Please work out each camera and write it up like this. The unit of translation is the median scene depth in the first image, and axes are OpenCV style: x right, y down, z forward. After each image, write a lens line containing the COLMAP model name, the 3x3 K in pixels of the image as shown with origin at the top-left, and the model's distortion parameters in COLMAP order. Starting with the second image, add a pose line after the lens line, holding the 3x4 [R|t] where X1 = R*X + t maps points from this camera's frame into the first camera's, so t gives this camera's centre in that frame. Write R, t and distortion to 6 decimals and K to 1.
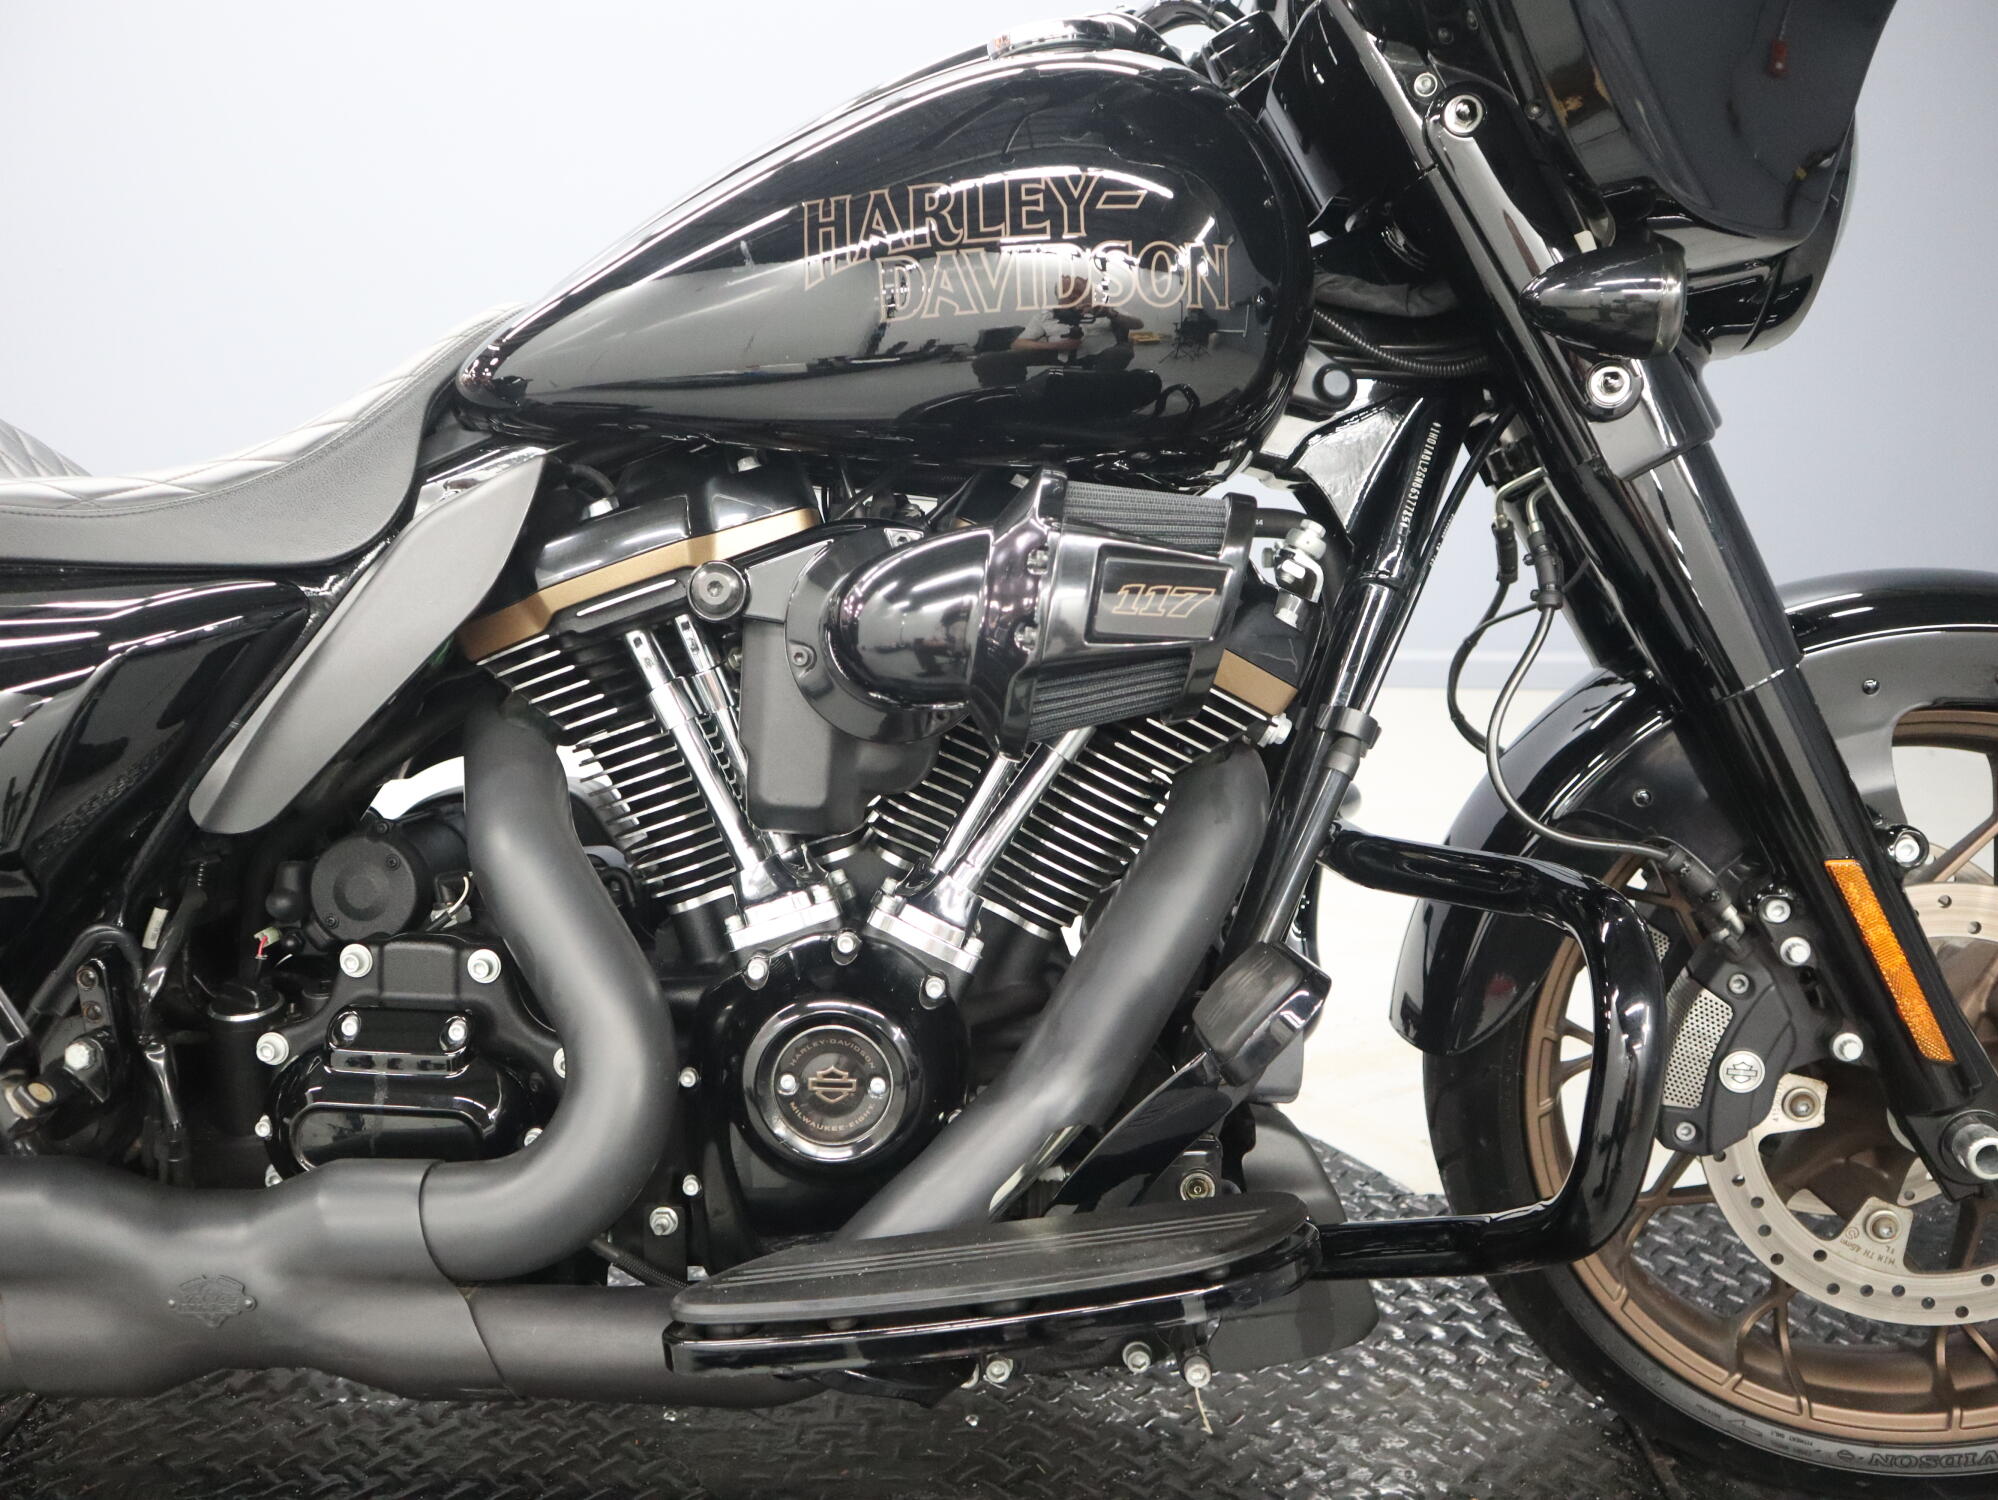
lens RADIAL K [[1525.8, 0, 998.0], [0, 1525.8, 756.9], [0, 0, 1]] dist [-0.122538, 0.071997]
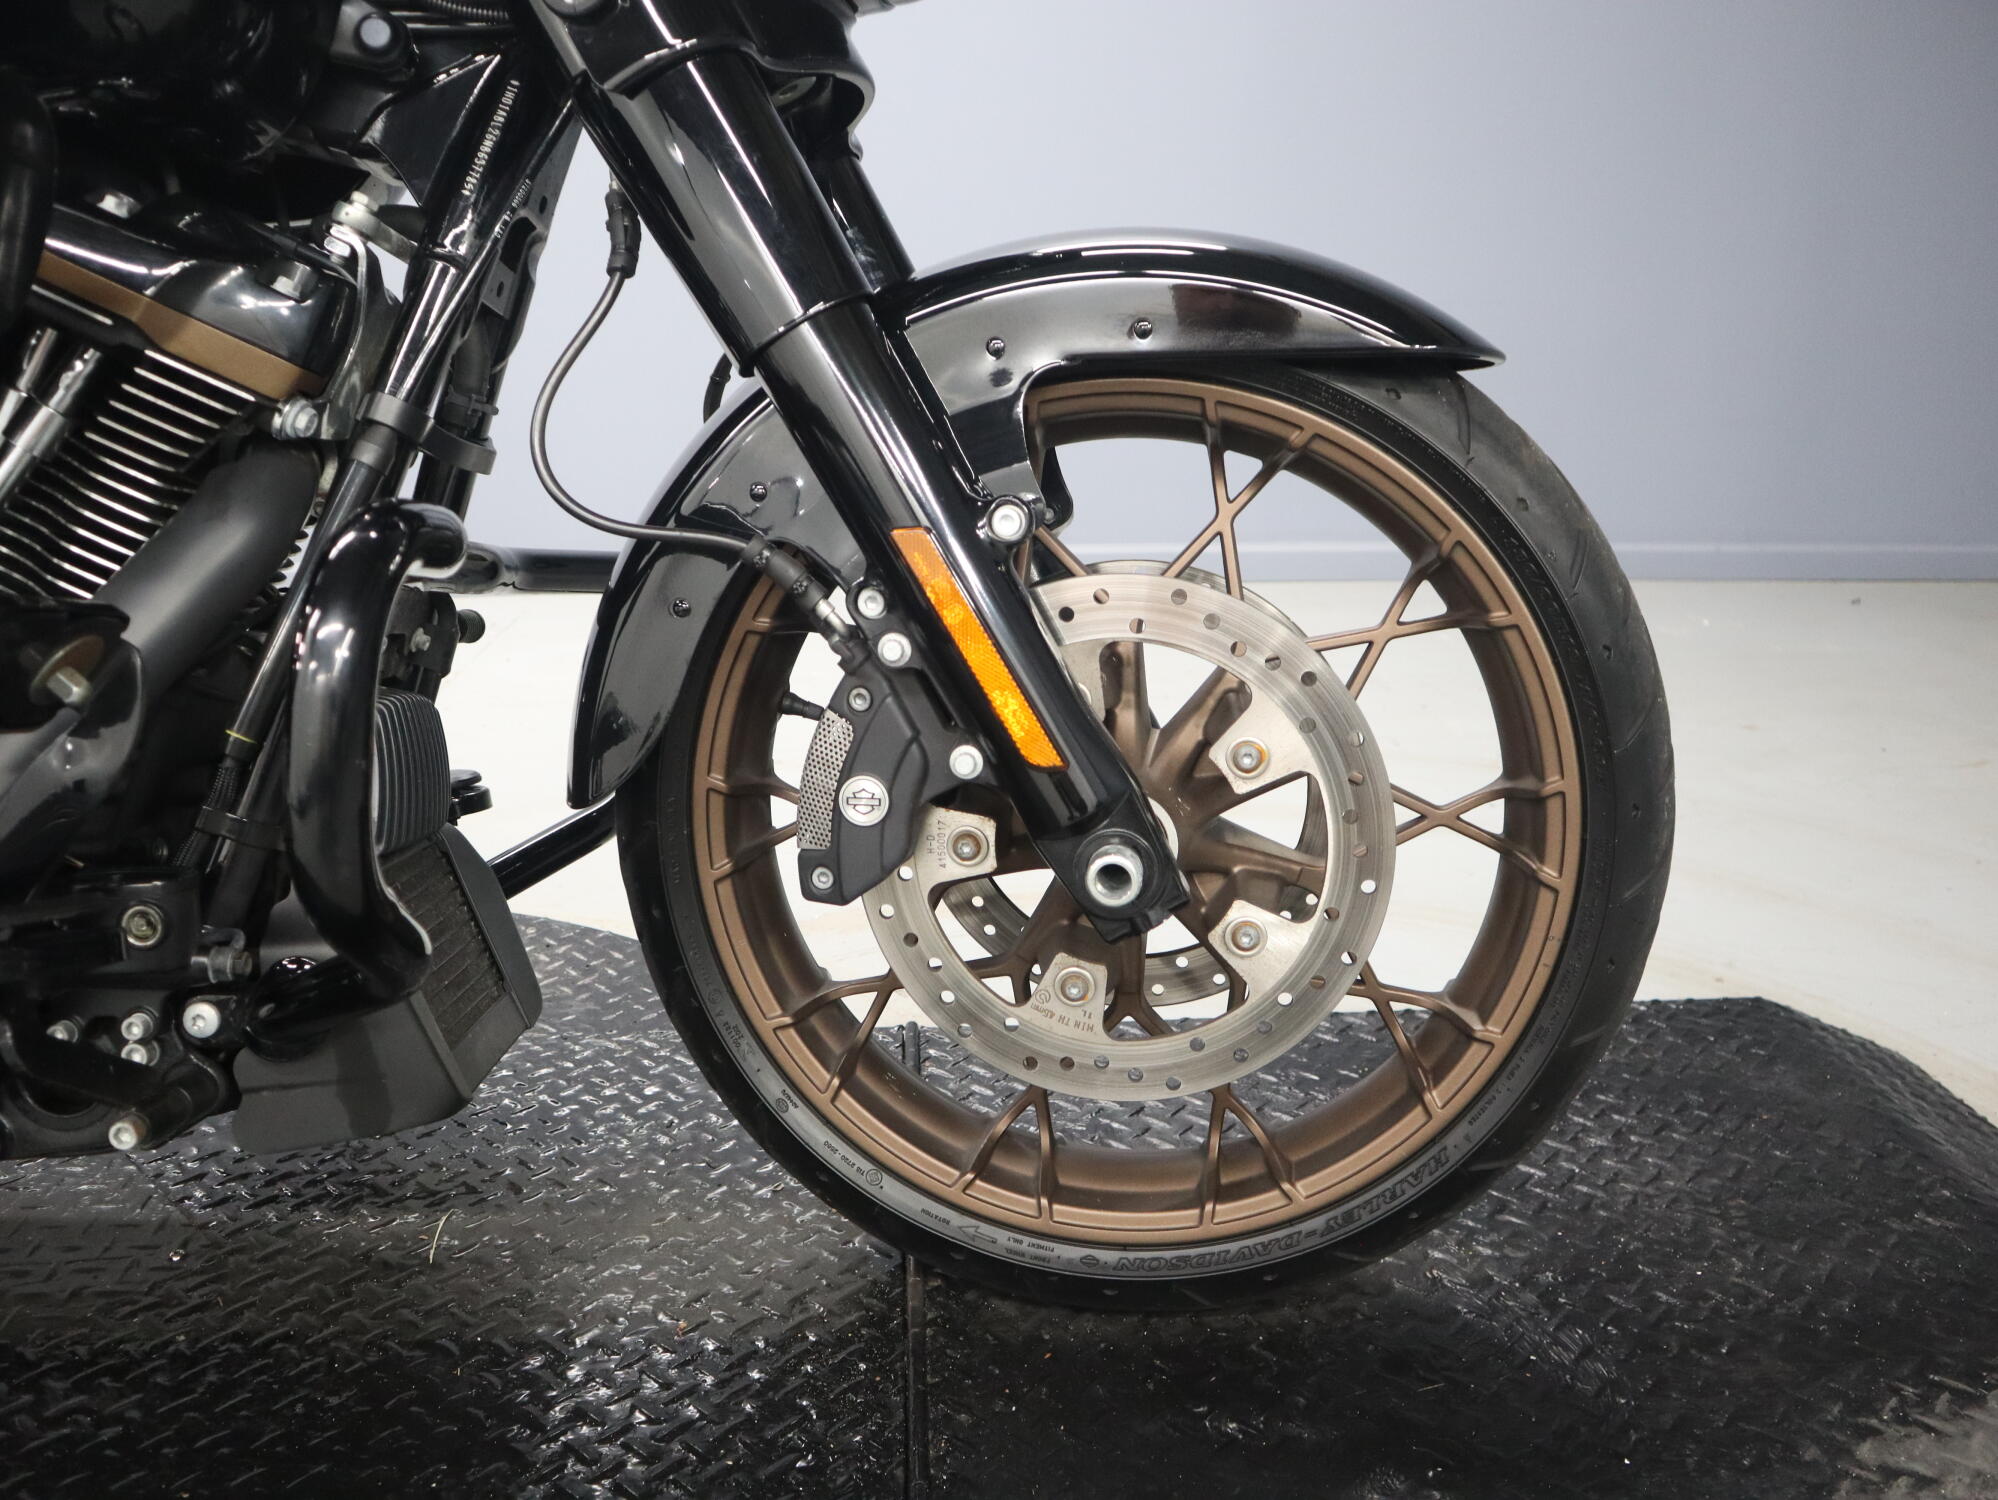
lens RADIAL K [[1525.8, 0, 998.0], [0, 1525.8, 756.9], [0, 0, 1]] dist [-0.122538, 0.071997]
pose [[0.998229, -0.031997, 0.050155, 0.559045], [0.031080, 0.999337, 0.018949, 0.180226], [-0.050728, -0.017356, 0.998562, 0.119018]]
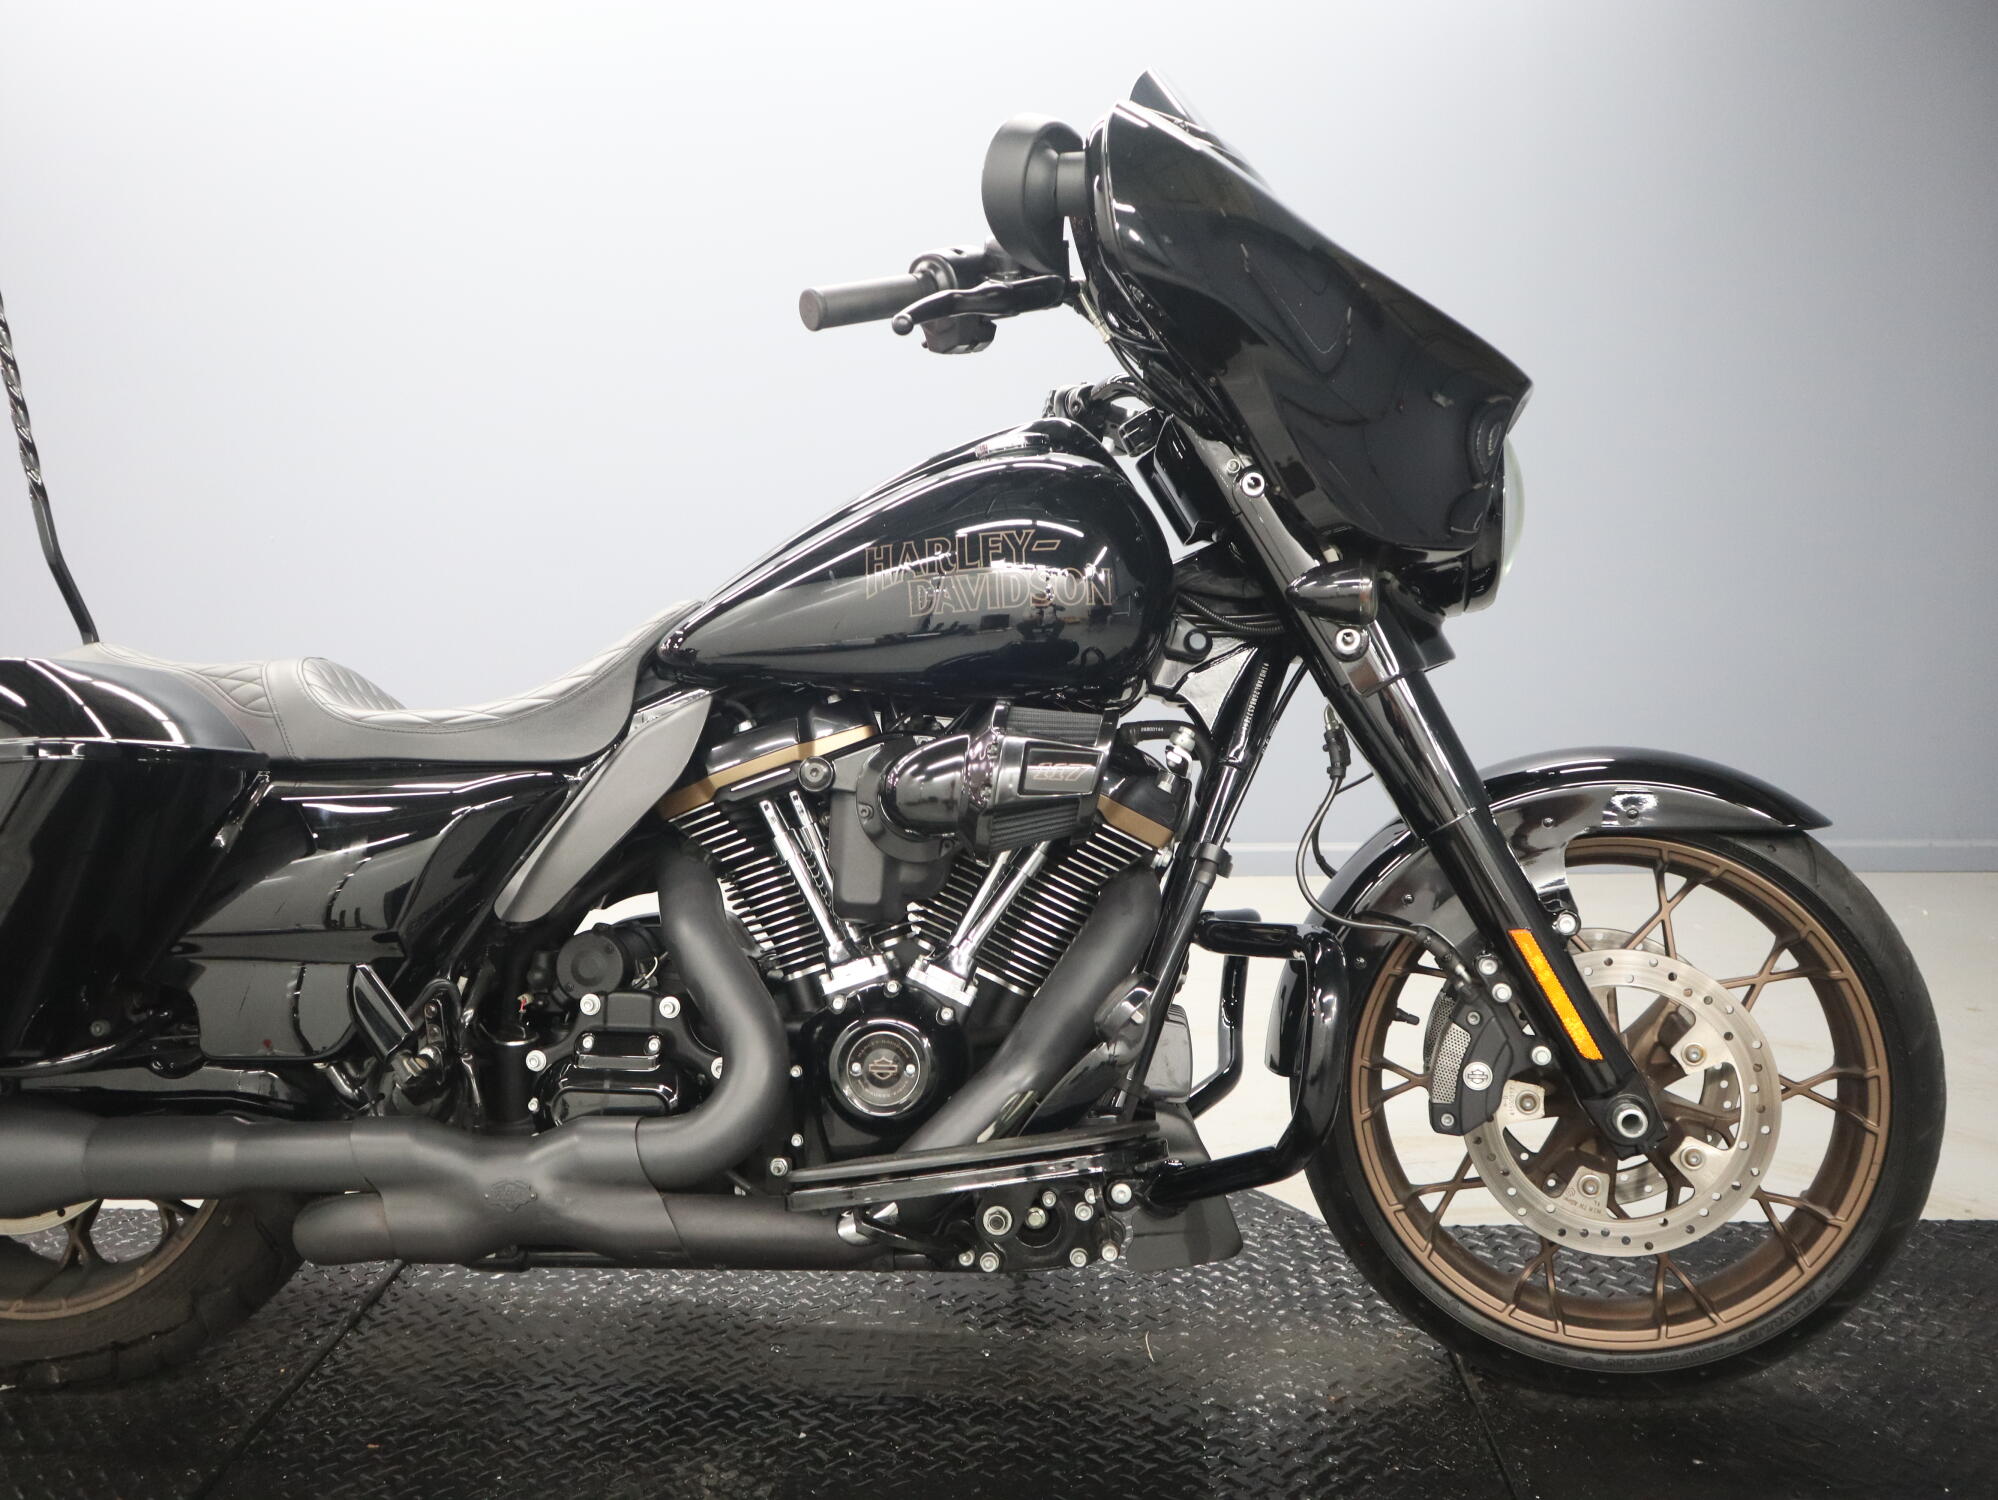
lens RADIAL K [[1525.8, 0, 998.0], [0, 1525.8, 756.9], [0, 0, 1]] dist [-0.122538, 0.071997]
pose [[0.998447, -0.016381, -0.053247, 0.101241], [0.008602, 0.989661, -0.143165, 0.108885], [0.055042, 0.142485, 0.988265, -0.625270]]
